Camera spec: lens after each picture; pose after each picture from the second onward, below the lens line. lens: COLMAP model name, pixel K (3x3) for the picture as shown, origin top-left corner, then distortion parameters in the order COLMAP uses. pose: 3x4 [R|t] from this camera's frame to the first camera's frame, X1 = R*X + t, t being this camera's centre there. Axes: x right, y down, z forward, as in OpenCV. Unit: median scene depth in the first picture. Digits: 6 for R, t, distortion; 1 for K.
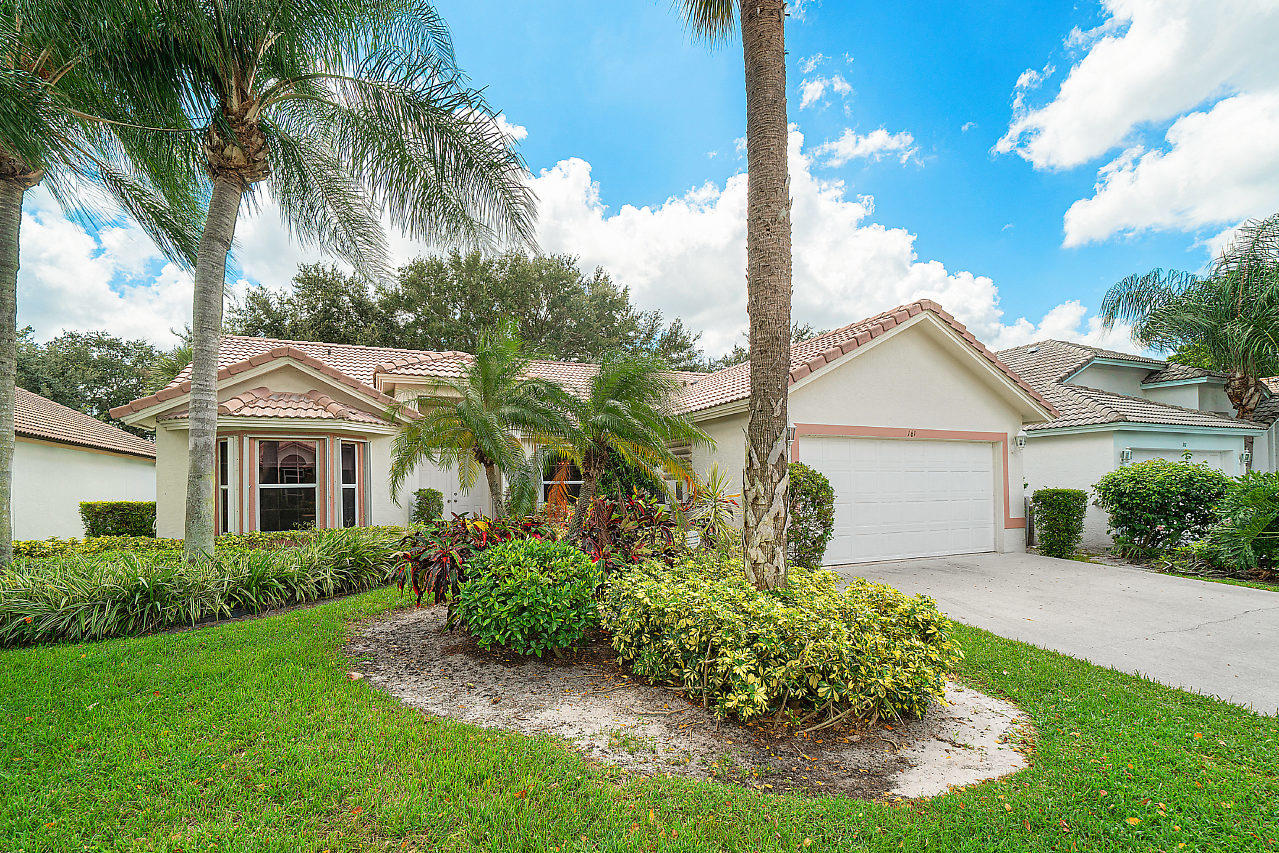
lens RADIAL K [[563.8, 0, 589.9], [0, 563.8, 477.7], [0, 0, 1]] dist [-0.002880, -0.000442]
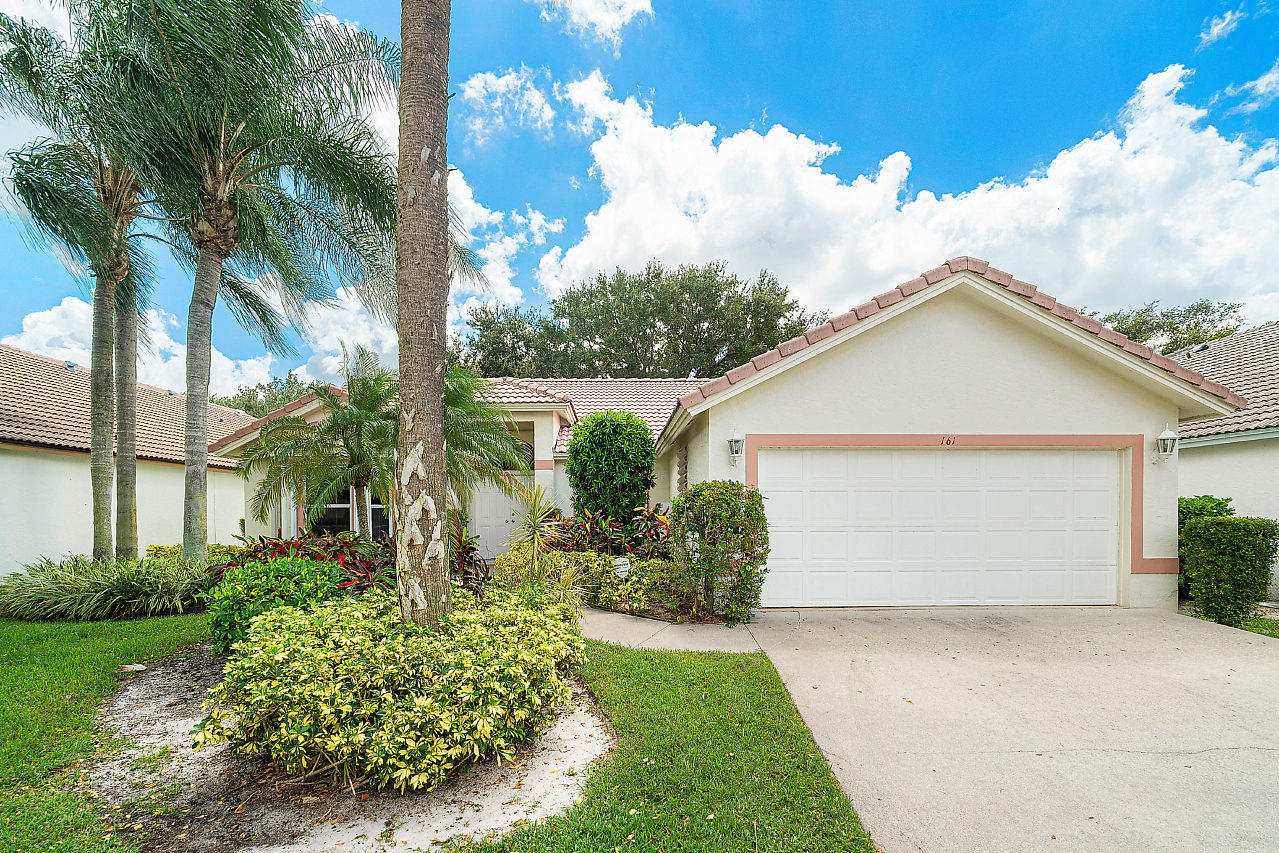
lens RADIAL K [[563.8, 0, 620.1], [0, 563.8, 517.8], [0, 0, 1]] dist [-0.002880, -0.000442]
pose [[0.928880, 0.013196, -0.370146, 0.445799], [-0.000983, 0.999449, 0.033166, -0.000590], [0.370380, -0.030444, 0.928381, 0.139029]]
